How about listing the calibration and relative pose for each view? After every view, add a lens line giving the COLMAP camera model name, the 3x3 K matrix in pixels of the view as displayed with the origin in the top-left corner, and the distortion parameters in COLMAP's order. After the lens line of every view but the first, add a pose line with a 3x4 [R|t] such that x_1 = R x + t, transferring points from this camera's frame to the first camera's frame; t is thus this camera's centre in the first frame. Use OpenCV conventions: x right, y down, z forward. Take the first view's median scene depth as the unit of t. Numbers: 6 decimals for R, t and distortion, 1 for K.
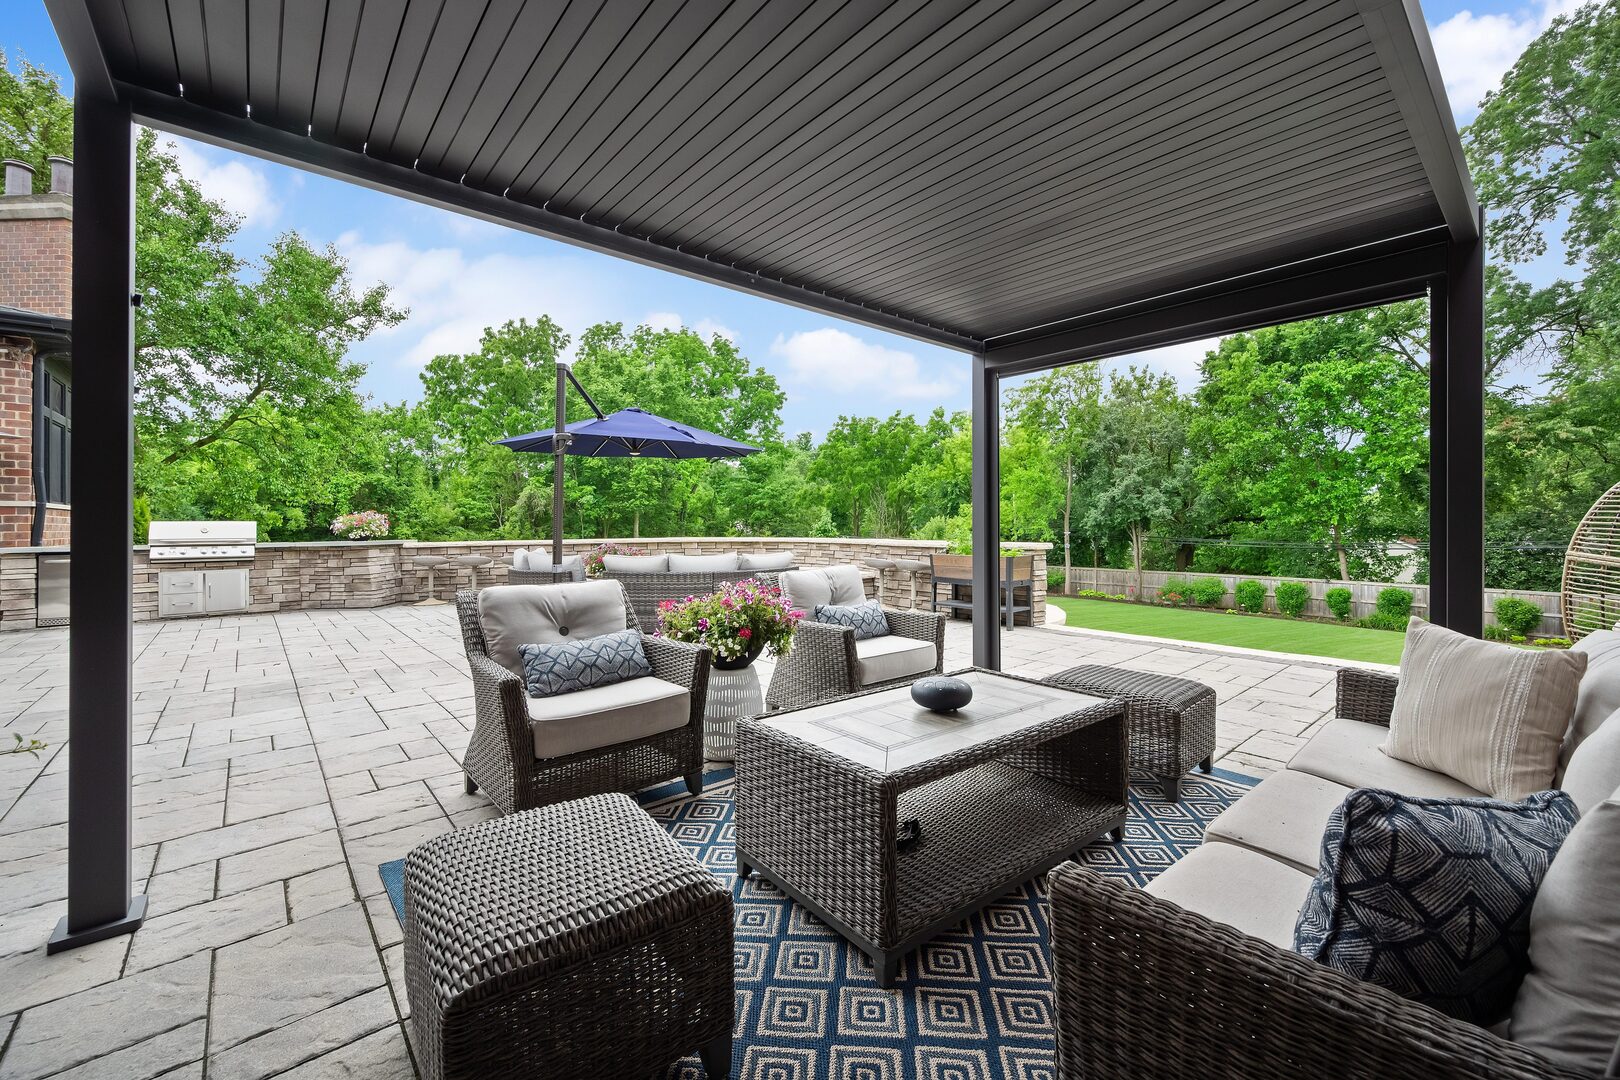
lens RADIAL K [[661.5, 0, 847.6], [0, 661.5, 512.2], [0, 0, 1]] dist [-0.003226, -0.000683]
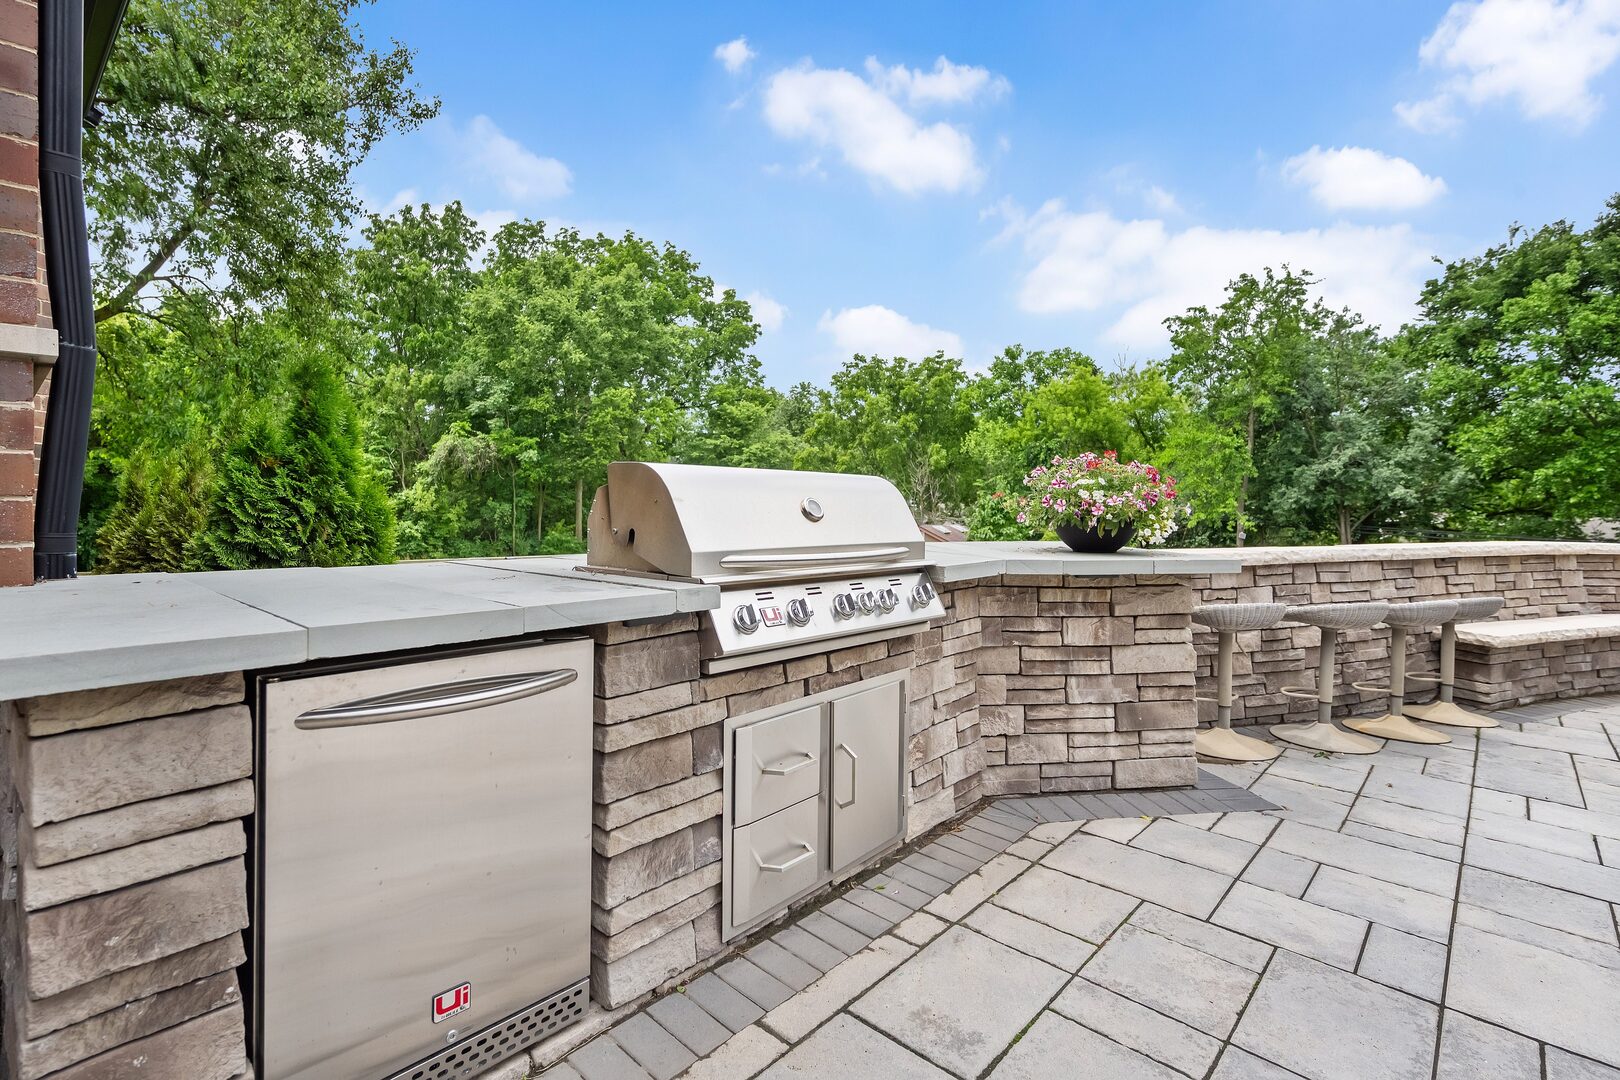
lens RADIAL K [[770.7, 0, 773.8], [0, 770.7, 509.1], [0, 0, 1]] dist [-0.000560, -0.000068]
pose [[0.997396, 0.023419, 0.068213, -0.158093], [-0.025816, 0.999072, 0.034467, 0.002899], [-0.067342, -0.036138, 0.997075, 0.116019]]
